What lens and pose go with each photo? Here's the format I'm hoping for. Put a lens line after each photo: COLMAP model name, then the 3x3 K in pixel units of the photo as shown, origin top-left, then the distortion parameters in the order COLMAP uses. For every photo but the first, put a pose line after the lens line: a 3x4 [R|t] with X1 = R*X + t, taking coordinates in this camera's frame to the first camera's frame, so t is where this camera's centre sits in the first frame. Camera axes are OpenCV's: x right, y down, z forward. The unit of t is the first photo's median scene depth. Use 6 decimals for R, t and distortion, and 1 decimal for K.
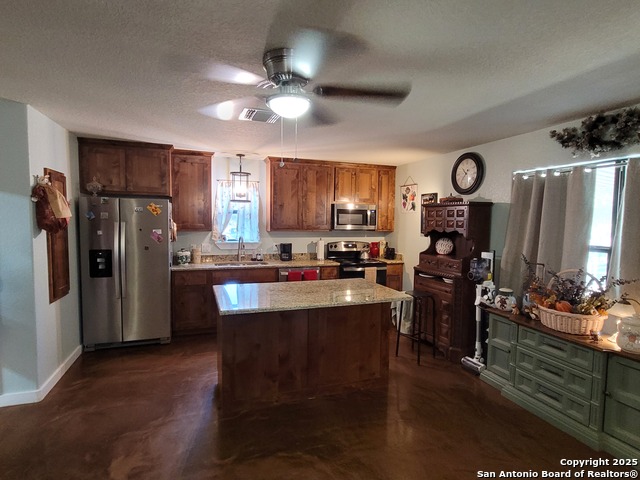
lens RADIAL K [[358.1, 0, 320.0], [0, 358.1, 240.0], [0, 0, 1]] dist [-0.003460, 0.000314]
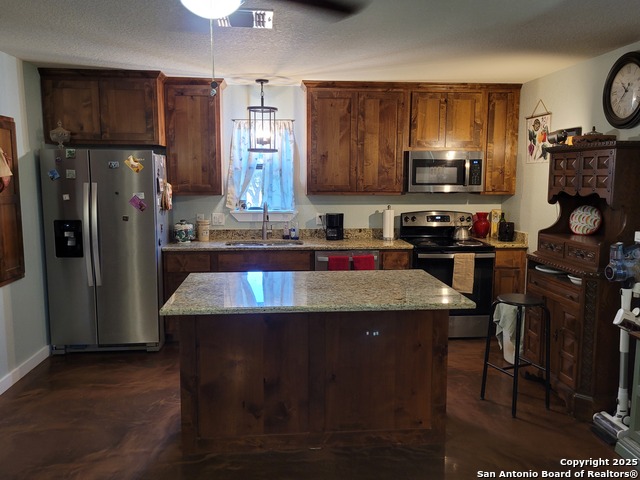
lens RADIAL K [[542.8, 0, 320.0], [0, 542.8, 240.0], [0, 0, 1]] dist [0.028769, -0.016424]
pose [[0.965044, 0.019646, -0.261351, 0.164444], [-0.004370, 0.998254, 0.058900, -0.000897], [0.262051, -0.055699, 0.963445, 0.036684]]
